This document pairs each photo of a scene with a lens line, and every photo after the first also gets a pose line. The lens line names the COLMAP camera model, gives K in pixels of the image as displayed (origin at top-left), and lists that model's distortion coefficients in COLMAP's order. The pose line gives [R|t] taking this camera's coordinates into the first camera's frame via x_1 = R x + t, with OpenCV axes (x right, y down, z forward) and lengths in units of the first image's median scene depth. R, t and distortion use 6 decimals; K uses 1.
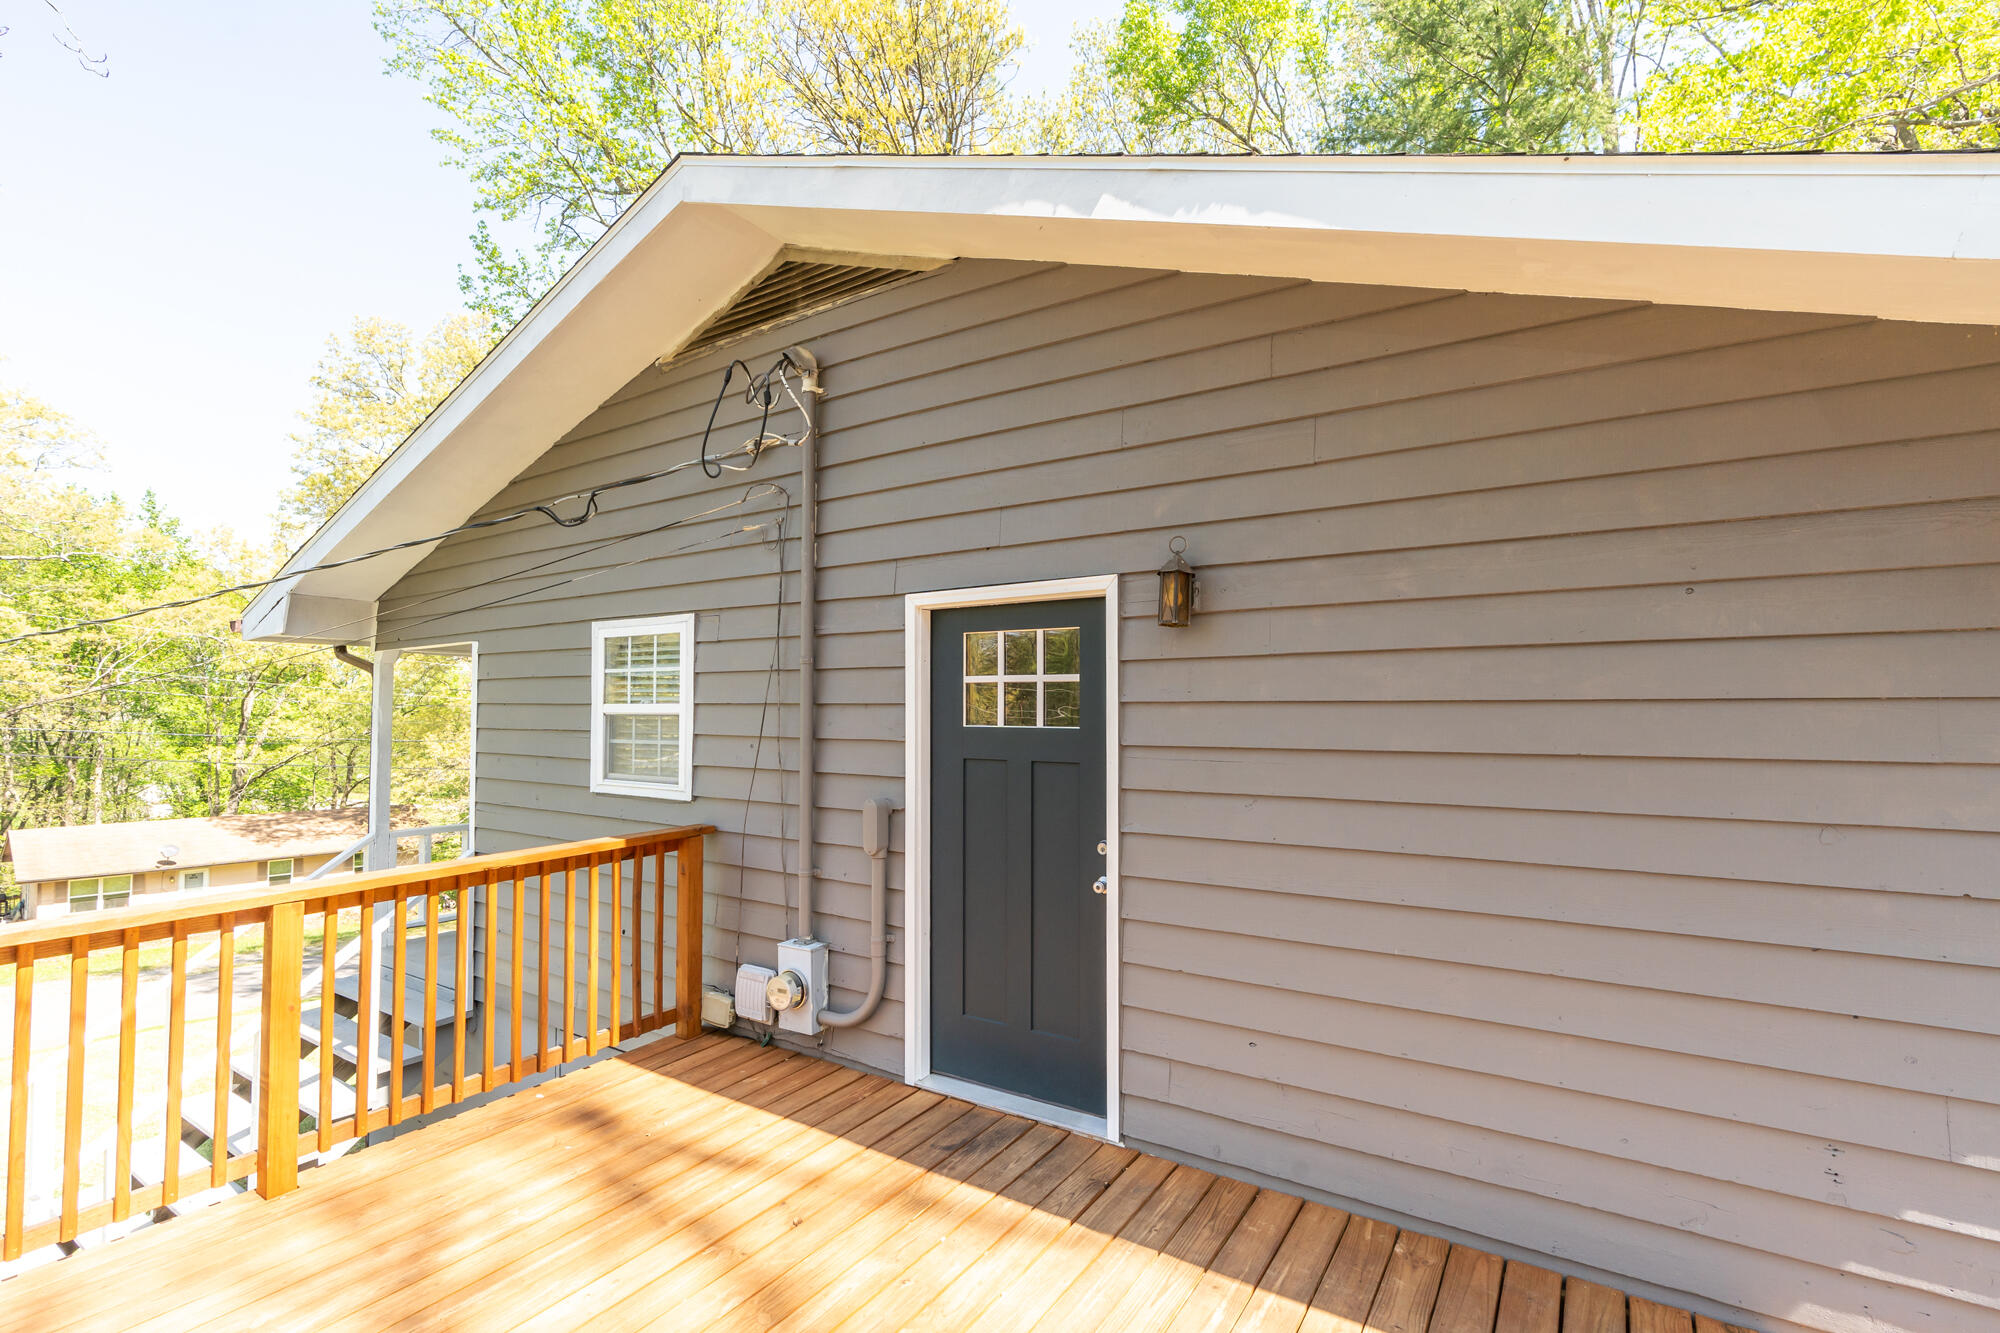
lens RADIAL K [[896.8, 0, 987.5], [0, 896.8, 694.9], [0, 0, 1]] dist [-0.001666, -0.000172]
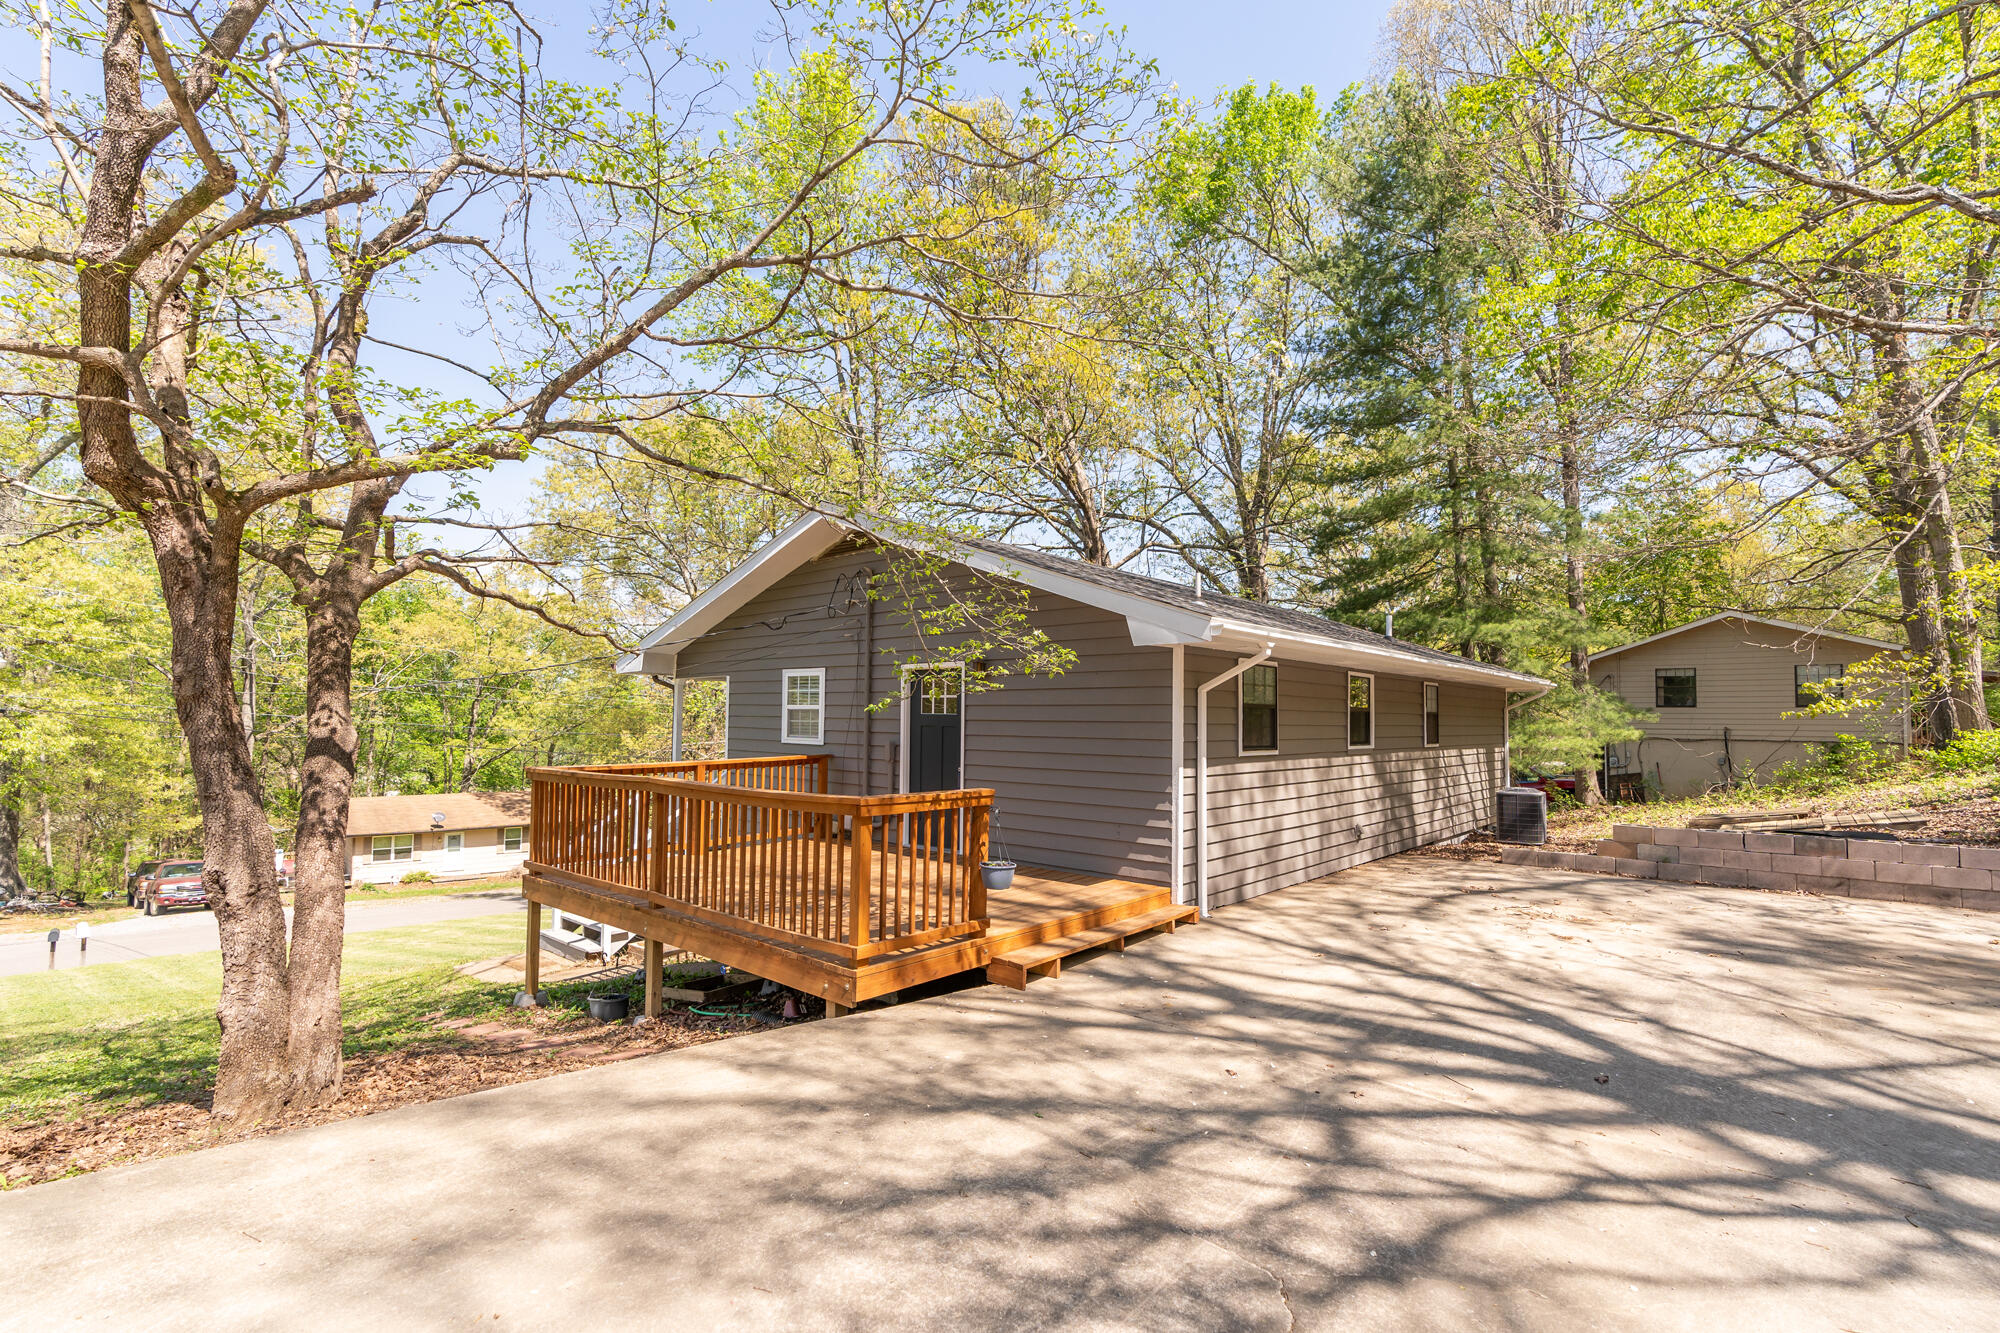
lens RADIAL K [[883.6, 0, 1000.7], [0, 883.6, 682.9], [0, 0, 1]] dist [-0.019831, 0.004375]
pose [[0.992291, 0.002046, -0.123909, 0.396548], [-0.004453, 0.999807, -0.019152, -0.005480], [0.123846, 0.019556, 0.992109, -1.181856]]
